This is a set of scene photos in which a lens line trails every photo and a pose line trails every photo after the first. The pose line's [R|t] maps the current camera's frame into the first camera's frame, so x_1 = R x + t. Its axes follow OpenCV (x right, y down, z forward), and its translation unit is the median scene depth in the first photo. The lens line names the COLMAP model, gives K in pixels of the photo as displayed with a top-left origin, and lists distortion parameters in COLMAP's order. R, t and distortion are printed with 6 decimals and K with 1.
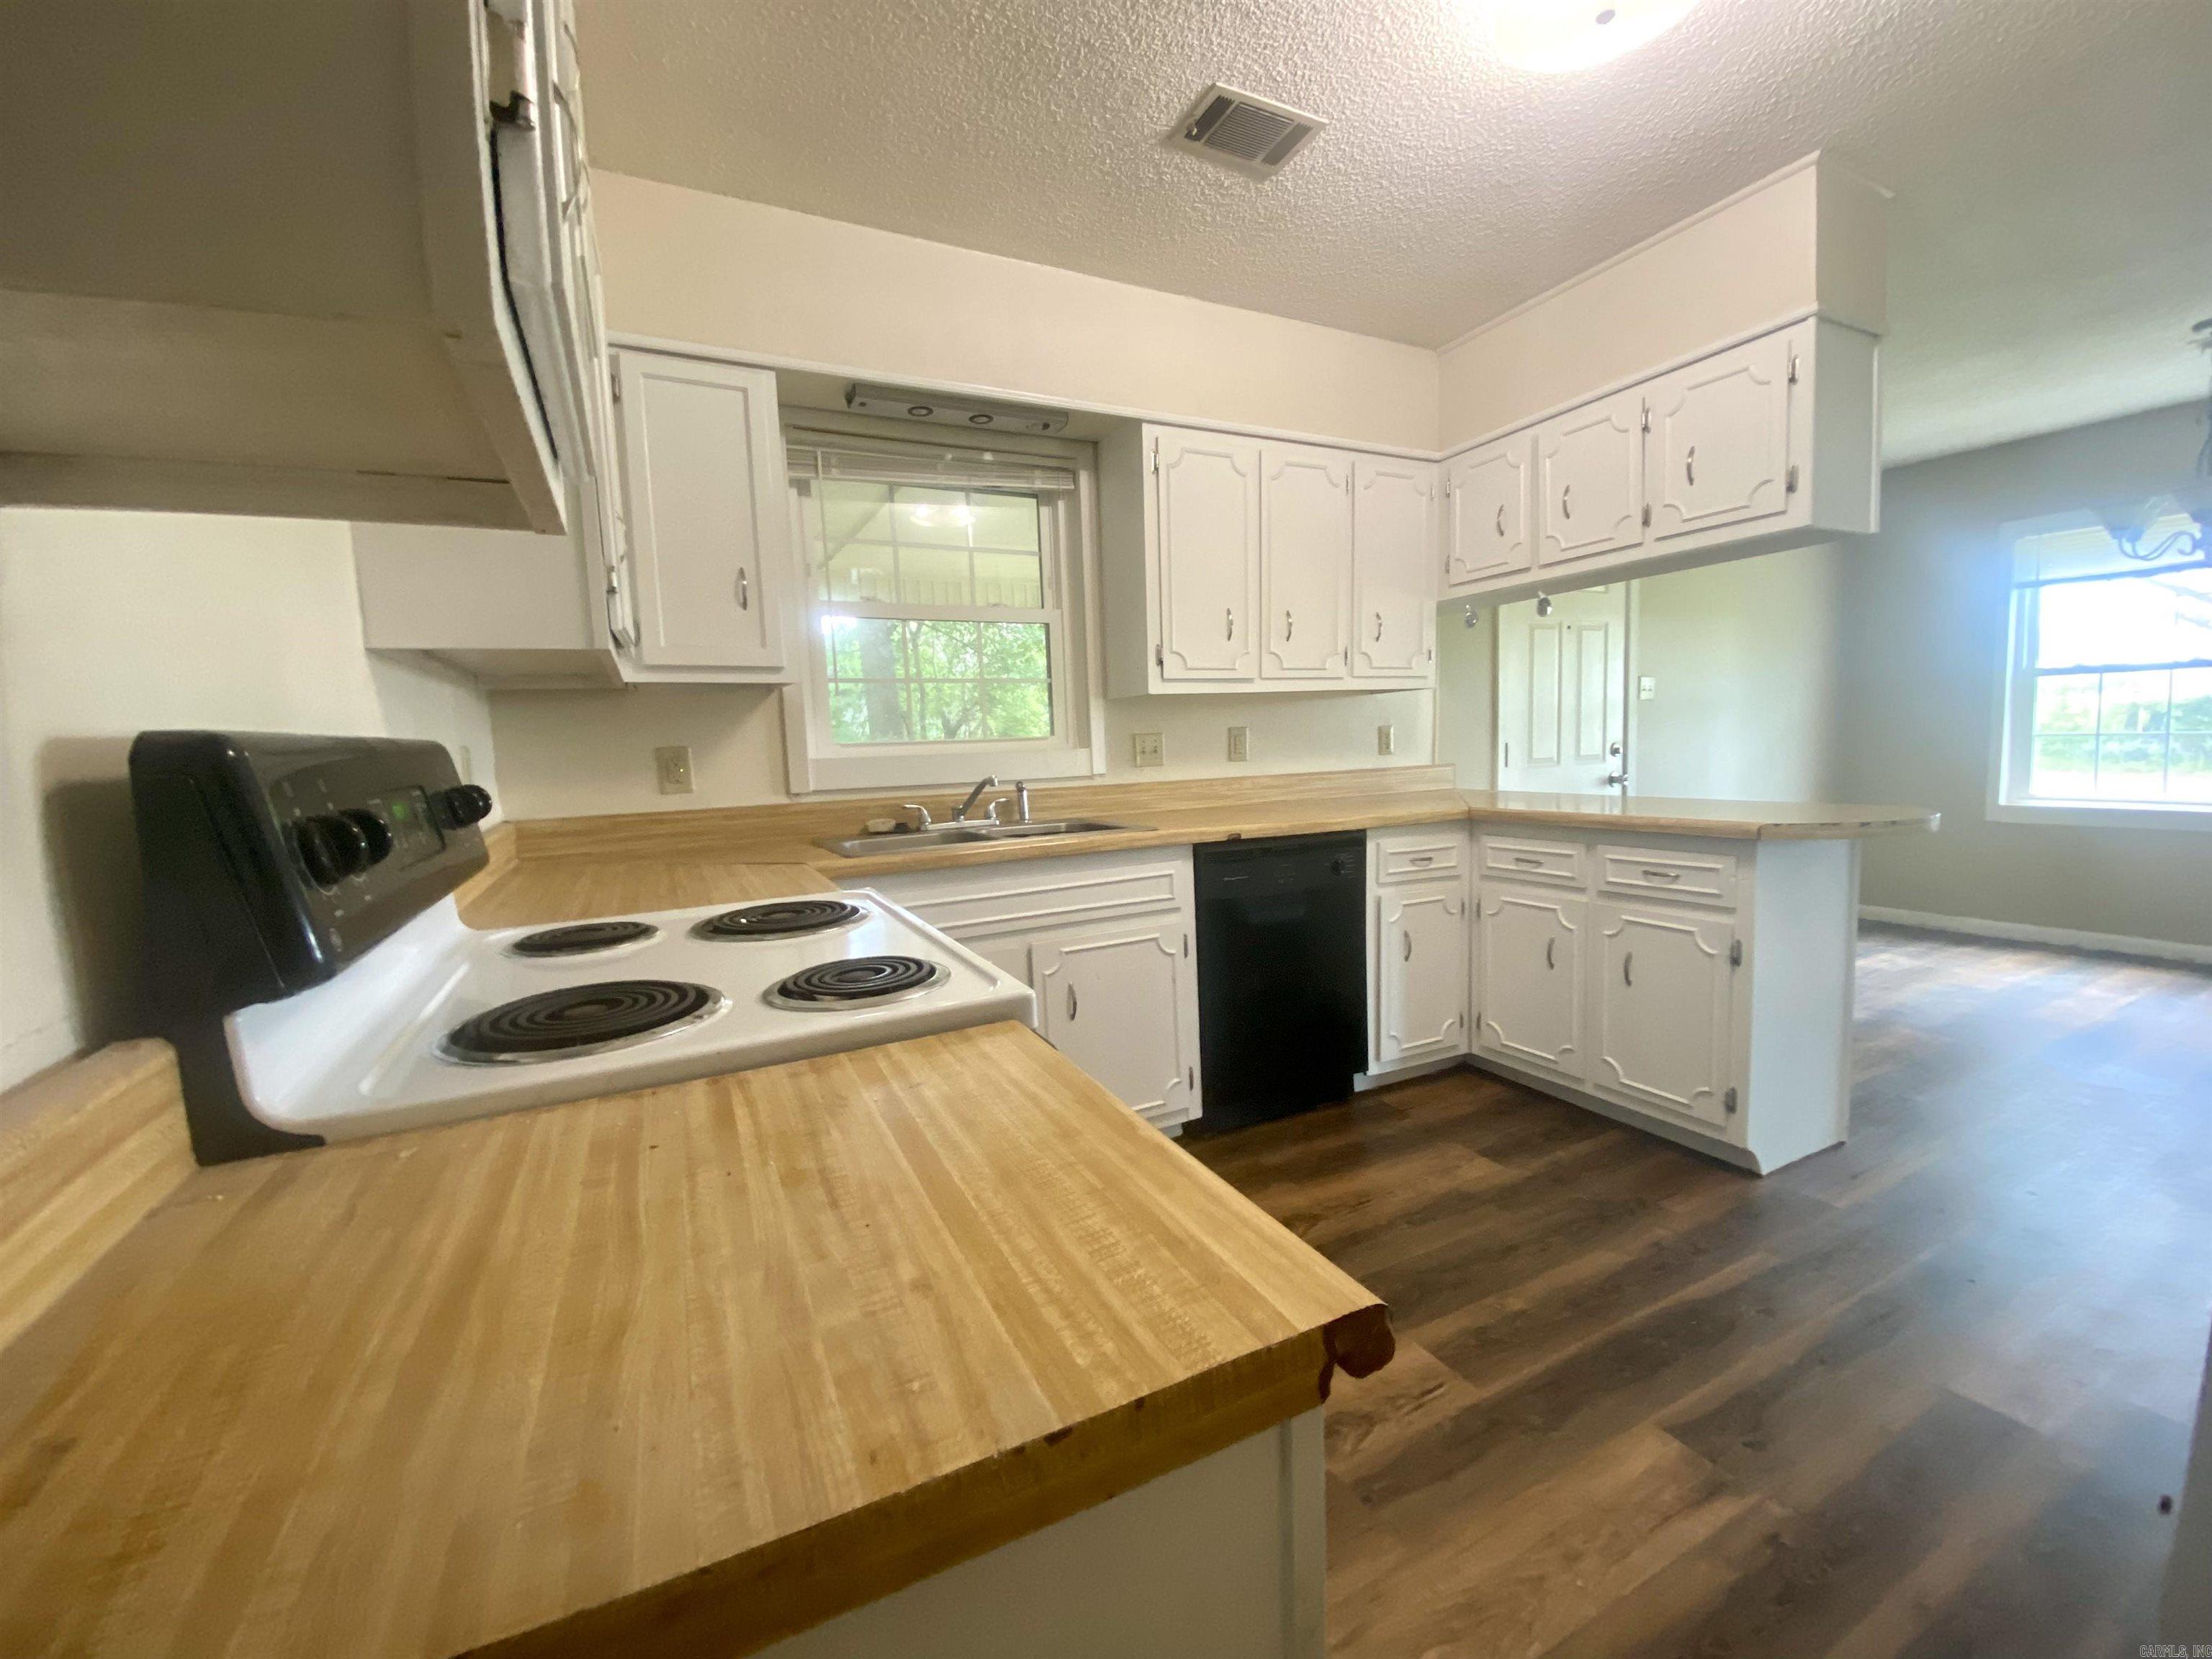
lens RADIAL K [[880.5, 0, 1059.3], [0, 880.5, 821.1], [0, 0, 1]] dist [0.000376, 0.000049]
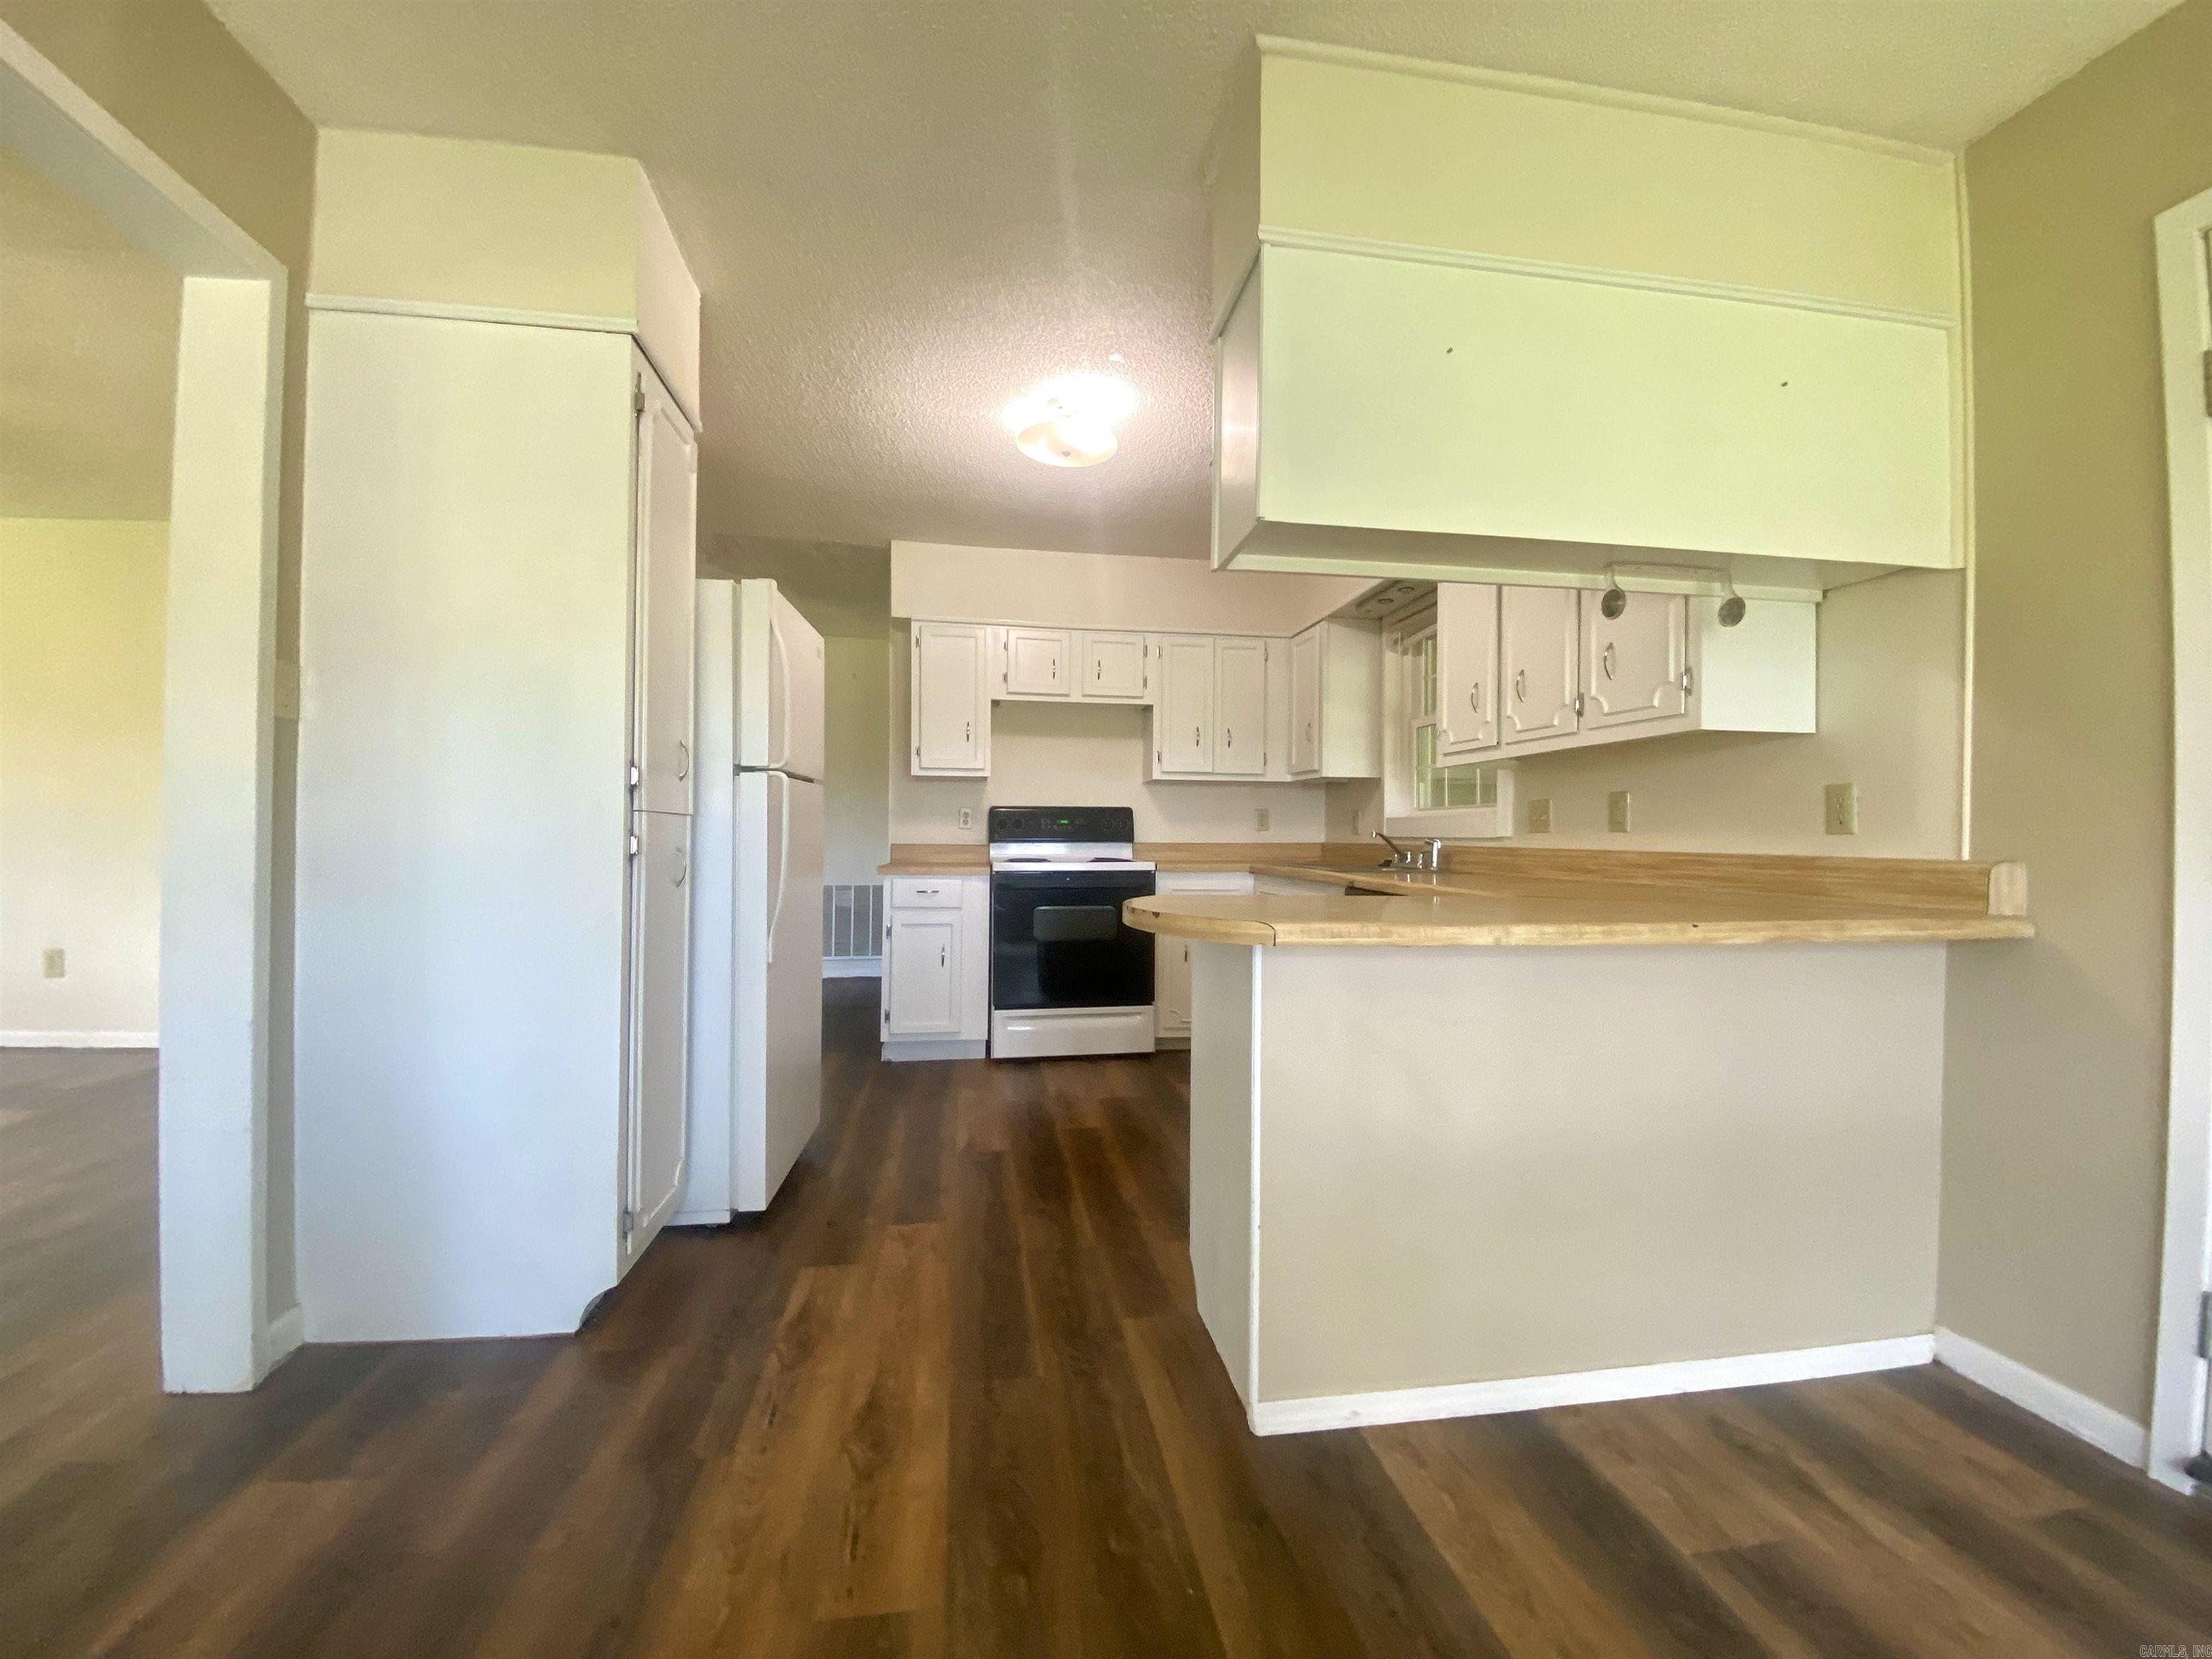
lens RADIAL K [[880.5, 0, 1059.3], [0, 880.5, 821.1], [0, 0, 1]] dist [0.000376, 0.000049]
pose [[-0.296502, 0.035258, -0.954381, 1.154630], [-0.049819, 0.997387, 0.052325, -0.096907], [0.953732, 0.063061, -0.293971, 0.745706]]
